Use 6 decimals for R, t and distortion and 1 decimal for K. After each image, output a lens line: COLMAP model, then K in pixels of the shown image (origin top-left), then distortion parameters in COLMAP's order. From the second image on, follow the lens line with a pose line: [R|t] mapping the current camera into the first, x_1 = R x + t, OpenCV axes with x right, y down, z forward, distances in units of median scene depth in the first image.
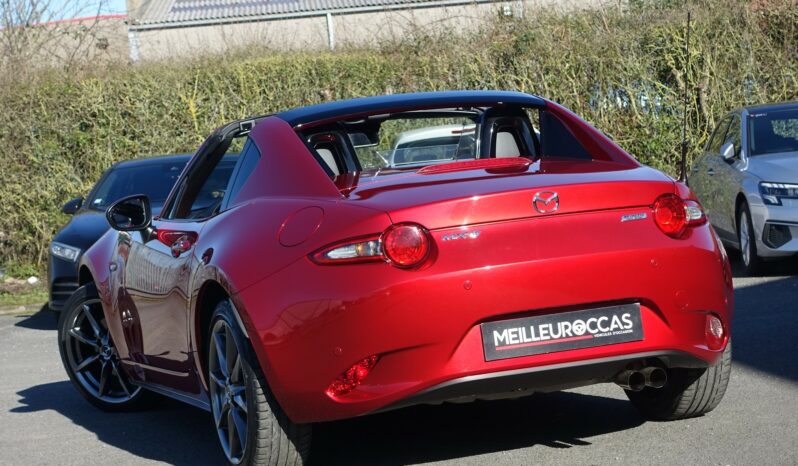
lens RADIAL K [[2635.5, 0, 399.0], [0, 2635.5, 233.0], [0, 0, 1]] dist [-1.082099, -0.001184]
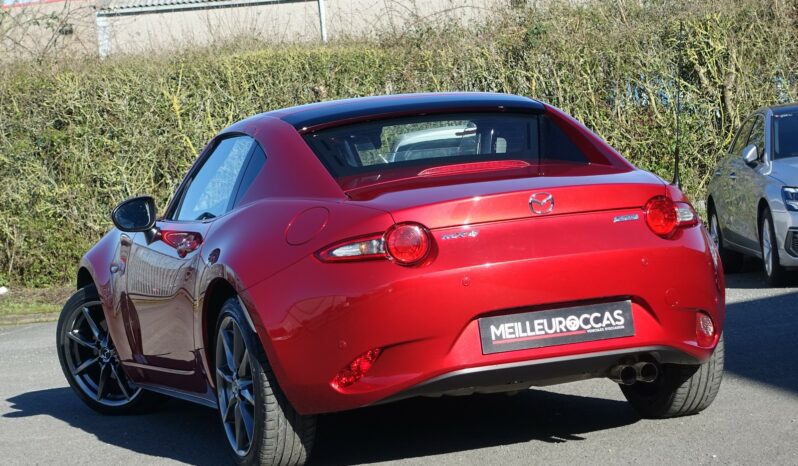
lens RADIAL K [[2980.8, 0, 399.0], [0, 2980.8, 233.0], [0, 0, 1]] dist [-1.283029, 0.313774]
pose [[0.999994, 0.003577, 0.000239, -0.000741], [-0.003576, 0.999986, -0.003796, 0.003184], [-0.000253, 0.003795, 0.999993, -0.126195]]
